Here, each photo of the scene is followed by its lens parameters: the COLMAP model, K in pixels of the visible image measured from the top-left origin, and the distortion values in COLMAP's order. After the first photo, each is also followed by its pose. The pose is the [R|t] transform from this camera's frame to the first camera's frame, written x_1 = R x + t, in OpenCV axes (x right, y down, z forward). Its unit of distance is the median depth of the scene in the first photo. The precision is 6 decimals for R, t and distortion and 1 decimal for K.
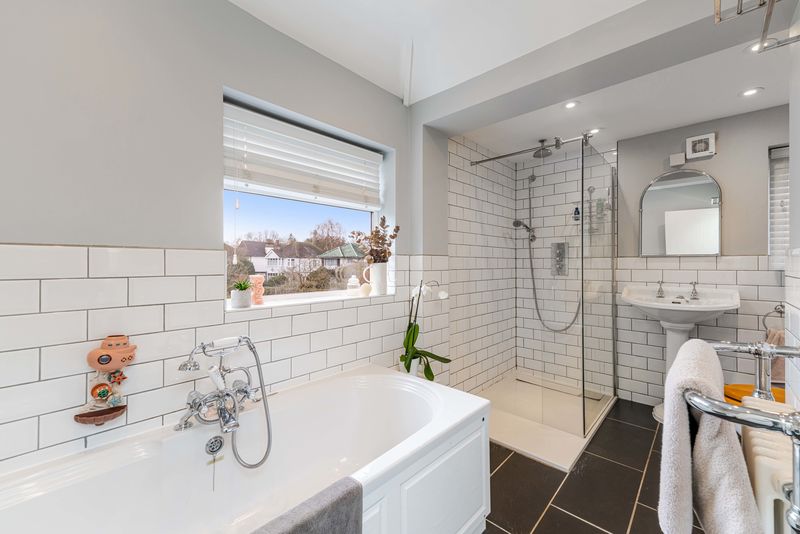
lens RADIAL K [[326.0, 0, 400.3], [0, 326.0, 261.7], [0, 0, 1]] dist [0.022752, -0.004880]
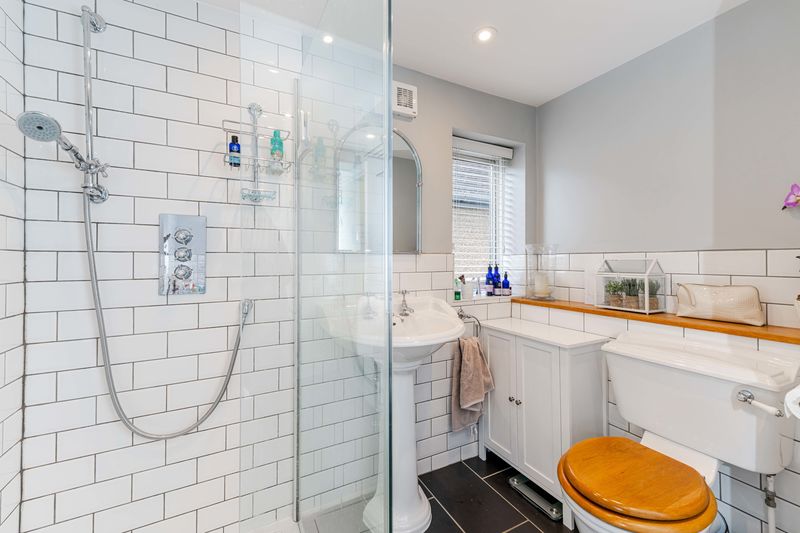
lens RADIAL K [[326.0, 0, 398.5], [0, 326.0, 260.1], [0, 0, 1]] dist [0.022752, -0.004880]
pose [[0.327864, 0.005290, 0.944710, 0.182101], [0.001708, 0.999979, -0.006193, 0.001704], [-0.944723, 0.003643, 0.327848, 0.595170]]
